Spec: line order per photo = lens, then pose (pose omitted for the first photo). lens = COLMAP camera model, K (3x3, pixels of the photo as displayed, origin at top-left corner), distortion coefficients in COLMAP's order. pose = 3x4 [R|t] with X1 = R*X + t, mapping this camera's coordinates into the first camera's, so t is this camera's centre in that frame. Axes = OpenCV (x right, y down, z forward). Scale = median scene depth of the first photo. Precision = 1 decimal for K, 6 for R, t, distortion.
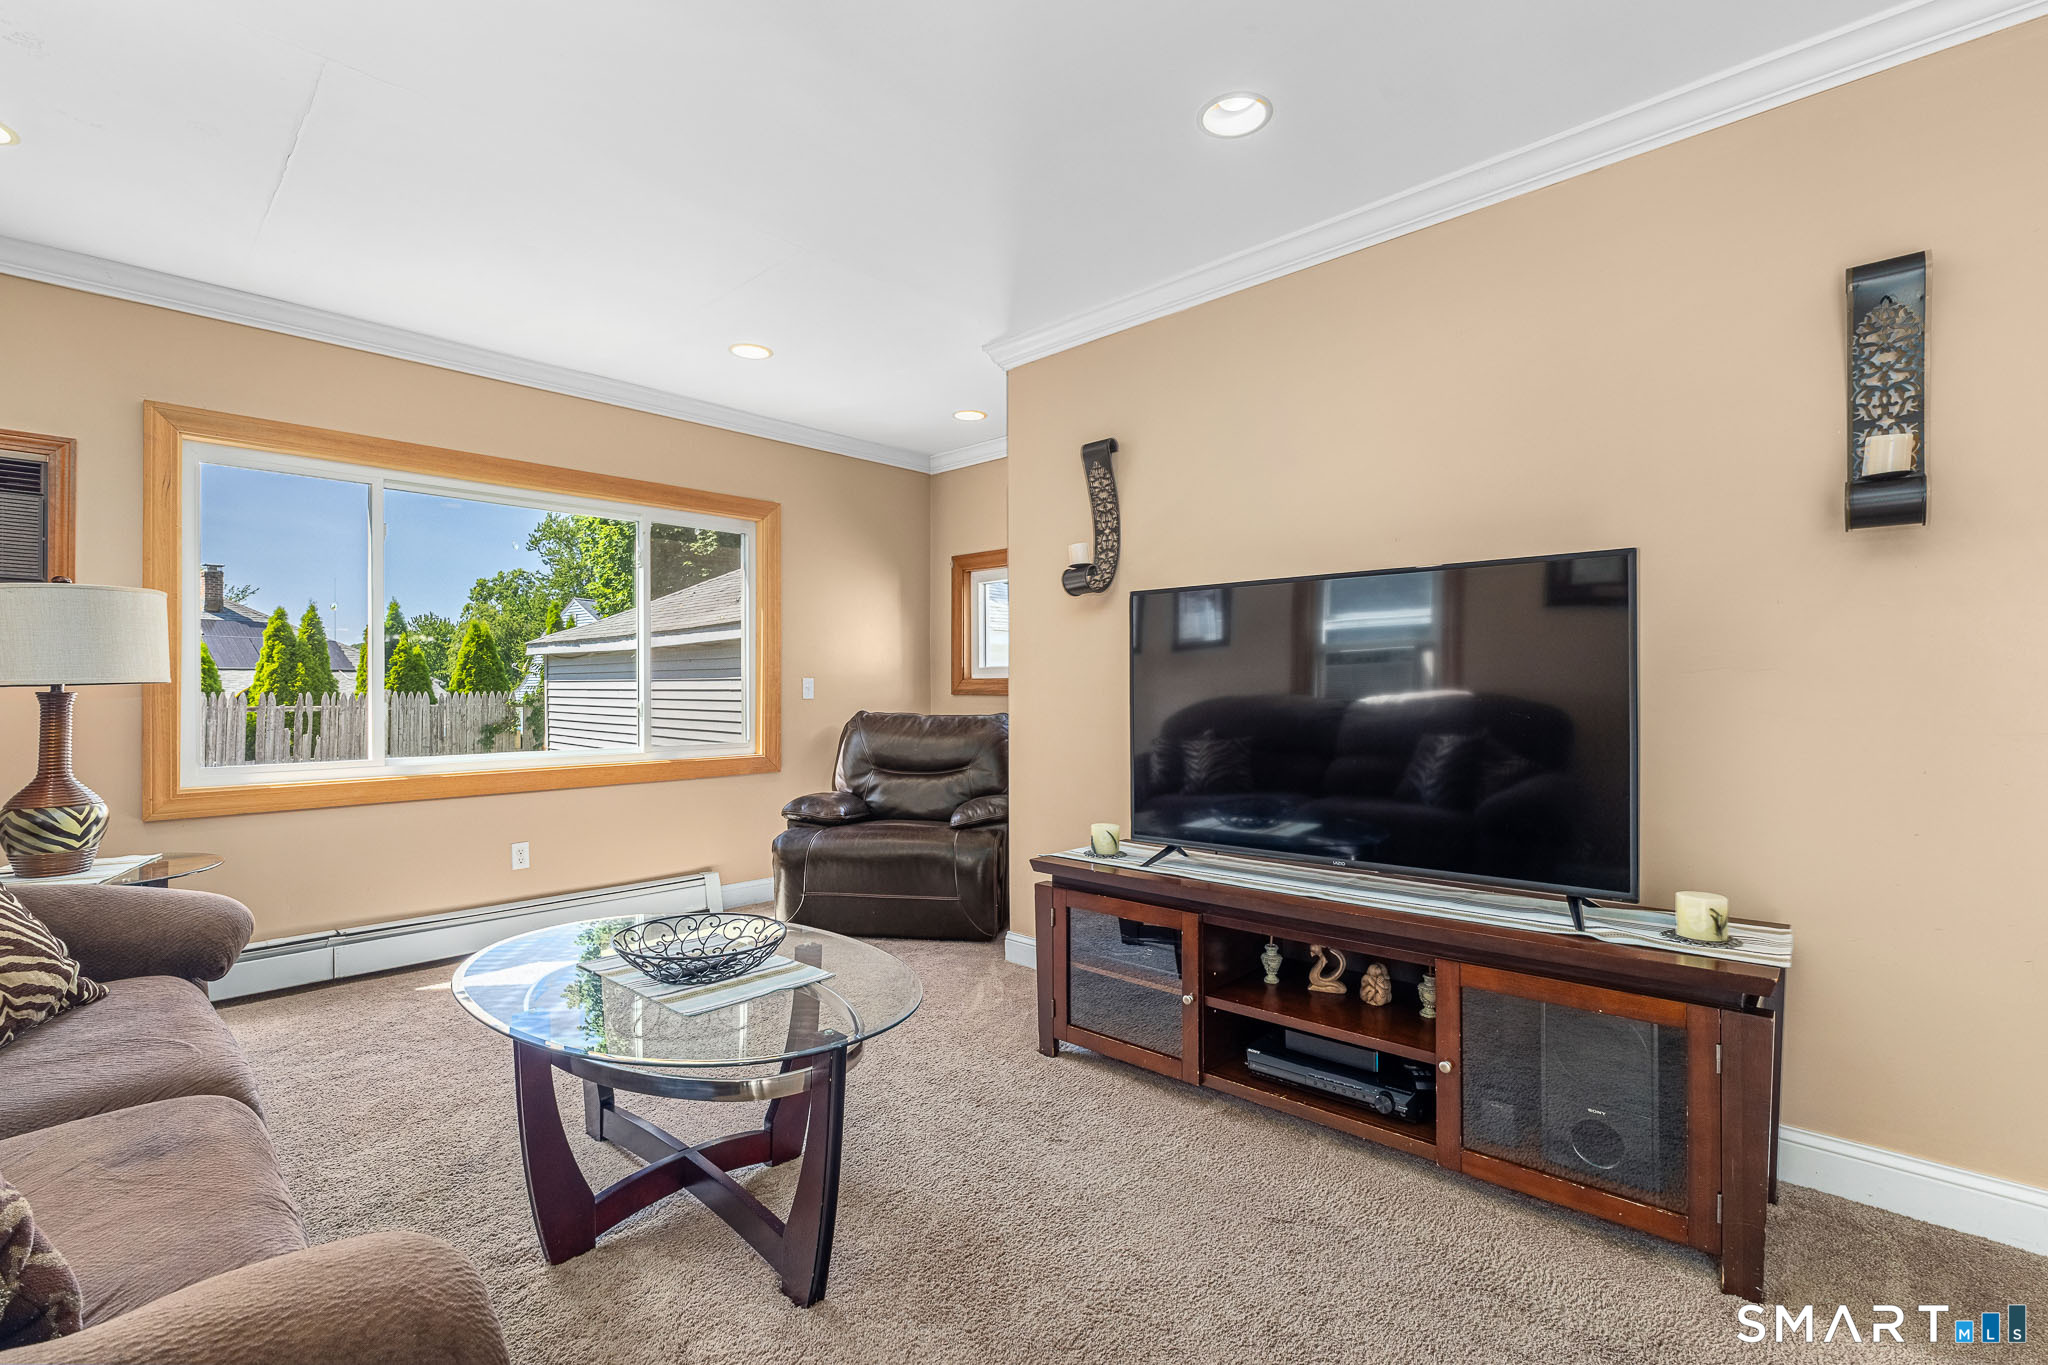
lens RADIAL K [[919.0, 0, 1026.0], [0, 919.0, 684.7], [0, 0, 1]] dist [-0.003942, -0.000114]
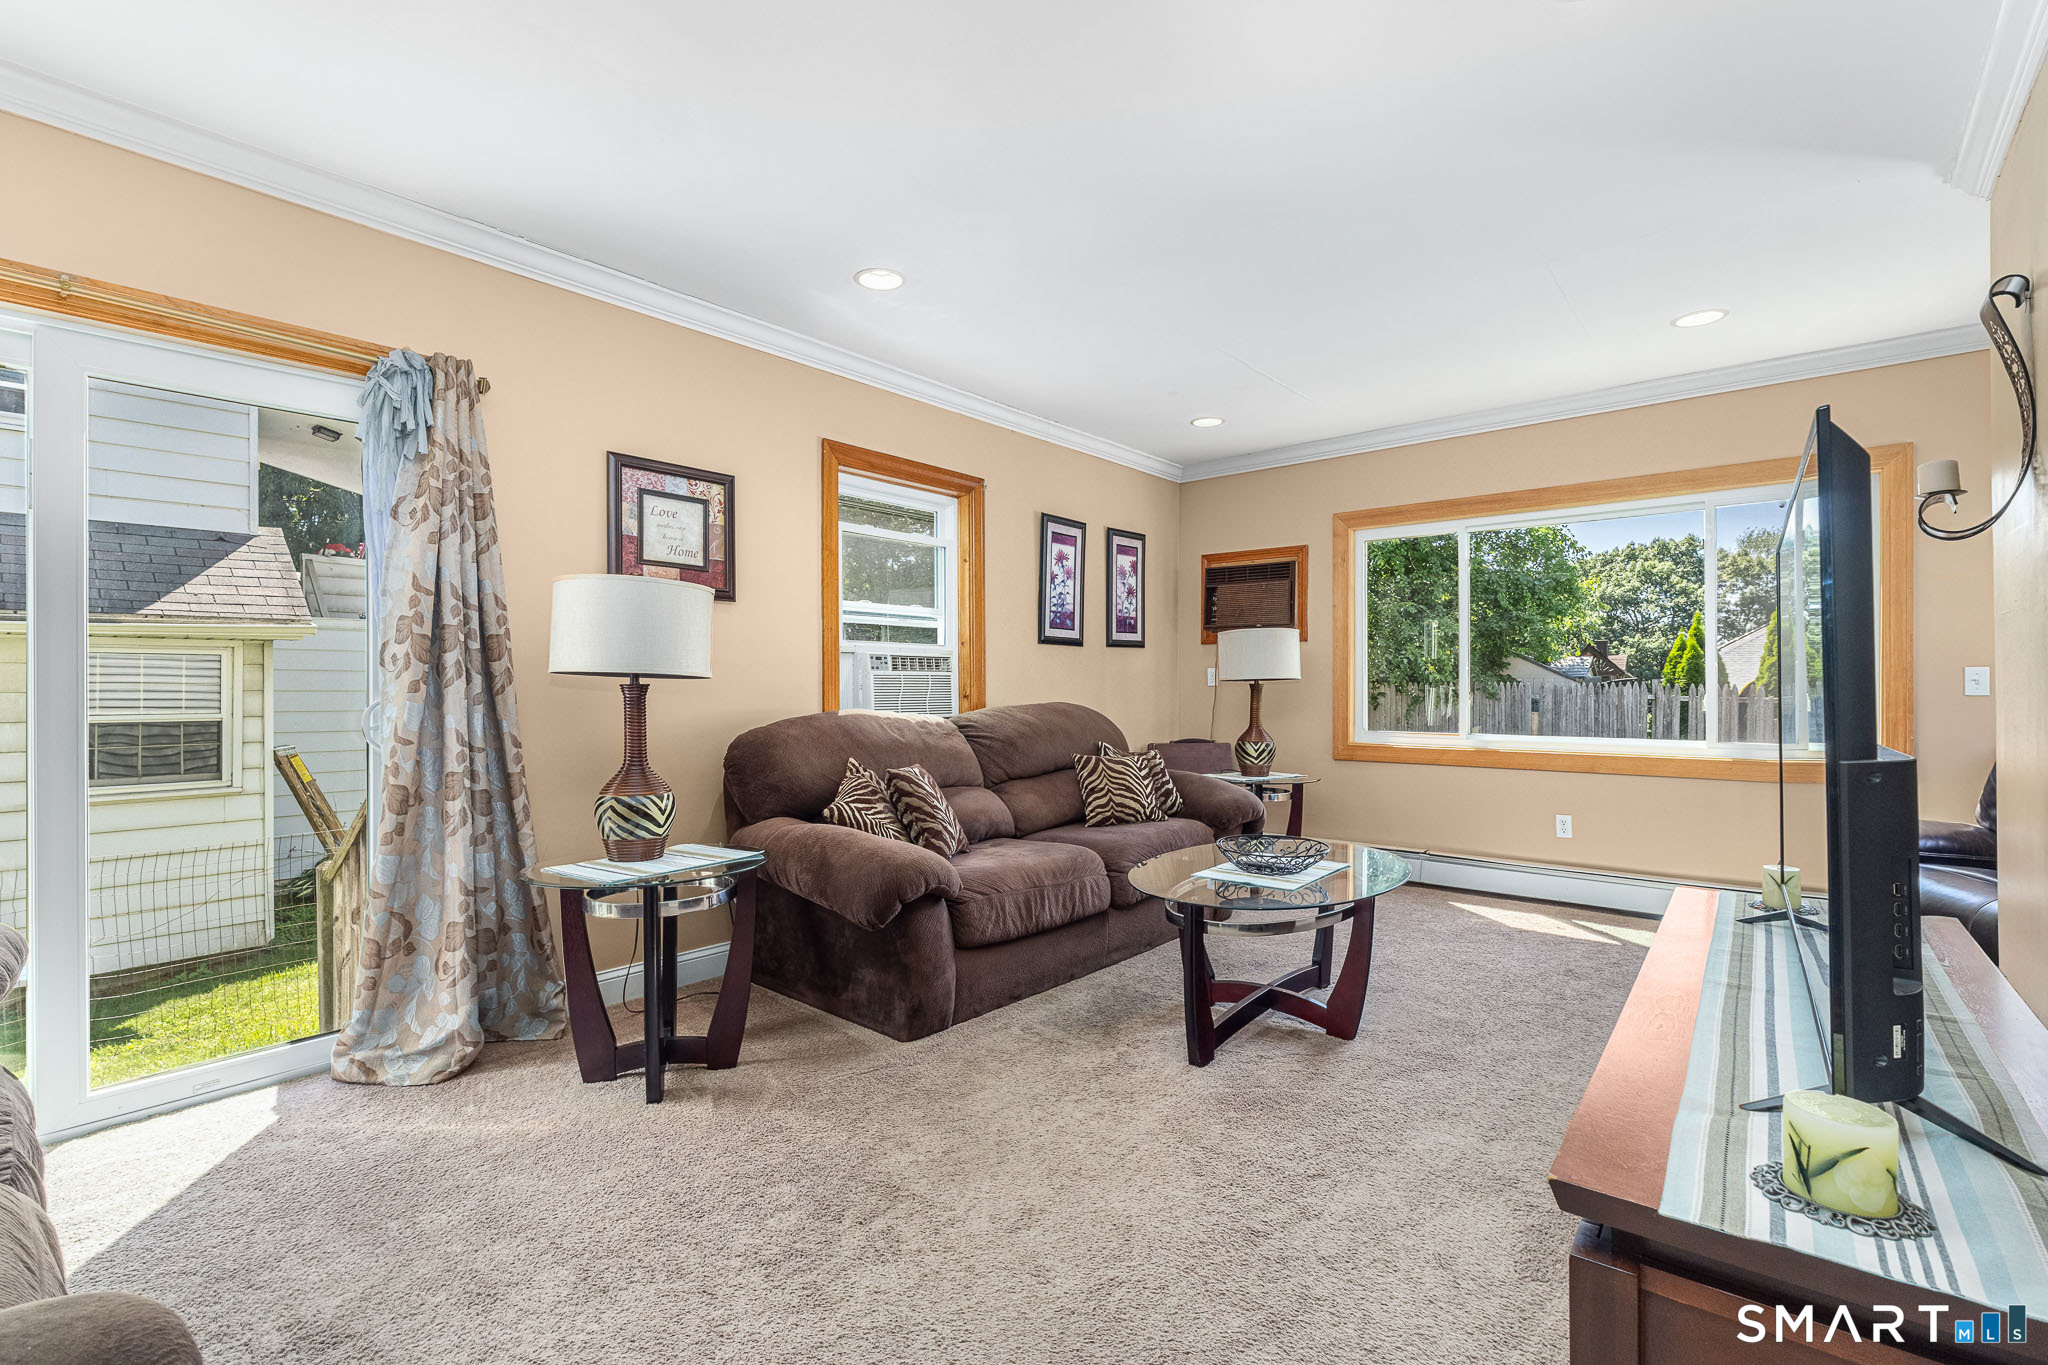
lens RADIAL K [[919.0, 0, 1025.5], [0, 919.0, 679.4], [0, 0, 1]] dist [-0.003942, -0.000114]
pose [[0.047383, -0.003149, -0.998872, 0.668286], [0.002903, 0.999991, -0.003015, 0.002442], [0.998873, -0.002757, 0.047392, 0.309145]]
